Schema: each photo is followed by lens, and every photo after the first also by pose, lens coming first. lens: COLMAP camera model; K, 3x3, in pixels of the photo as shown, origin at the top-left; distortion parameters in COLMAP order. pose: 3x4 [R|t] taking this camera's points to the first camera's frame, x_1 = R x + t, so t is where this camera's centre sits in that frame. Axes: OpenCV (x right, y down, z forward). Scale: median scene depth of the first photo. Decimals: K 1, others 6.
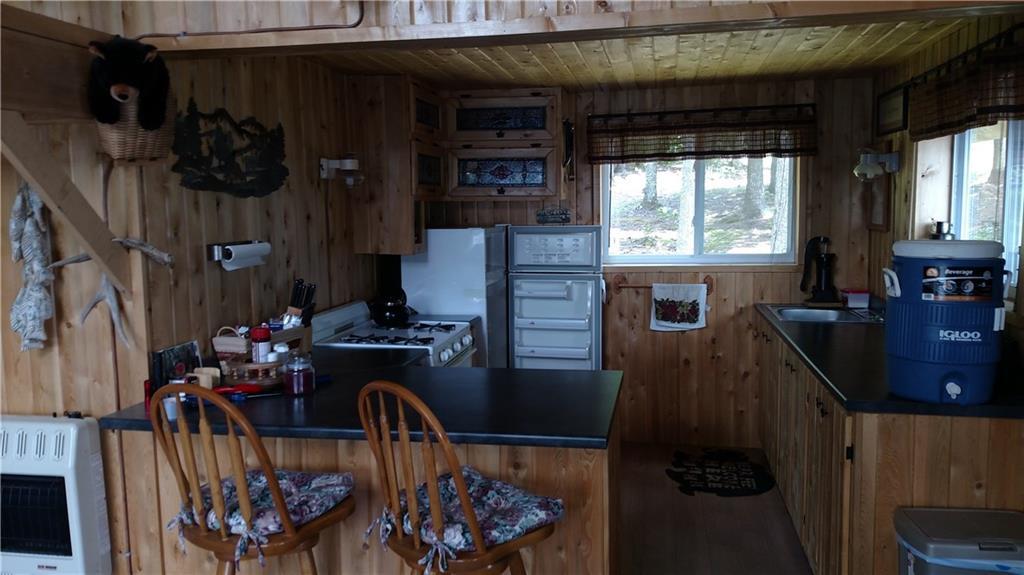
lens RADIAL K [[806.4, 0, 517.6], [0, 806.4, 304.8], [0, 0, 1]] dist [0.160950, -0.210802]
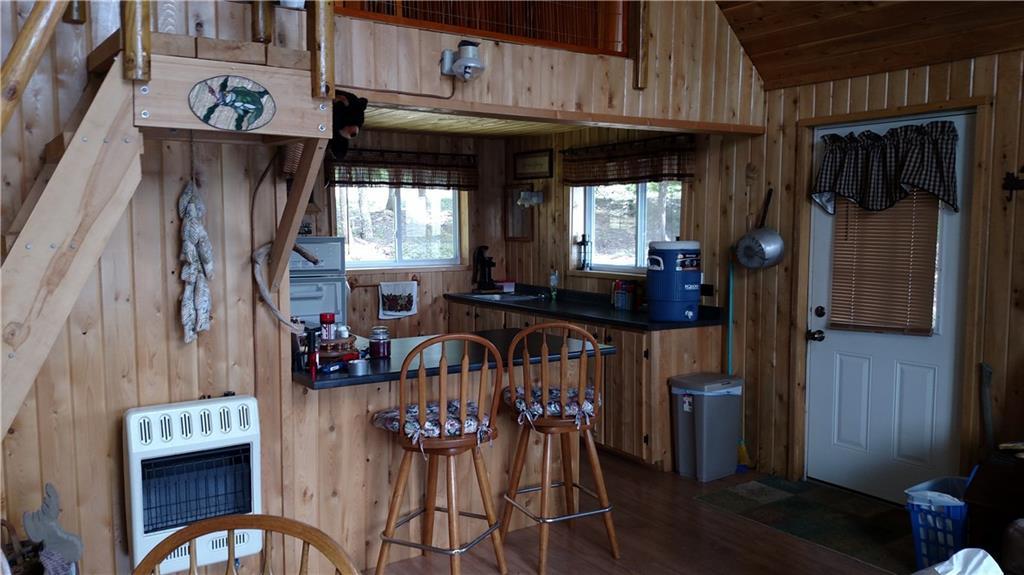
lens RADIAL K [[806.4, 0, 517.6], [0, 806.4, 304.8], [0, 0, 1]] dist [0.160950, -0.210802]
pose [[0.708331, -0.058860, 0.703422, -0.600162], [0.076659, 0.997038, 0.006235, 0.018184], [-0.701705, 0.049507, 0.710745, -0.061452]]
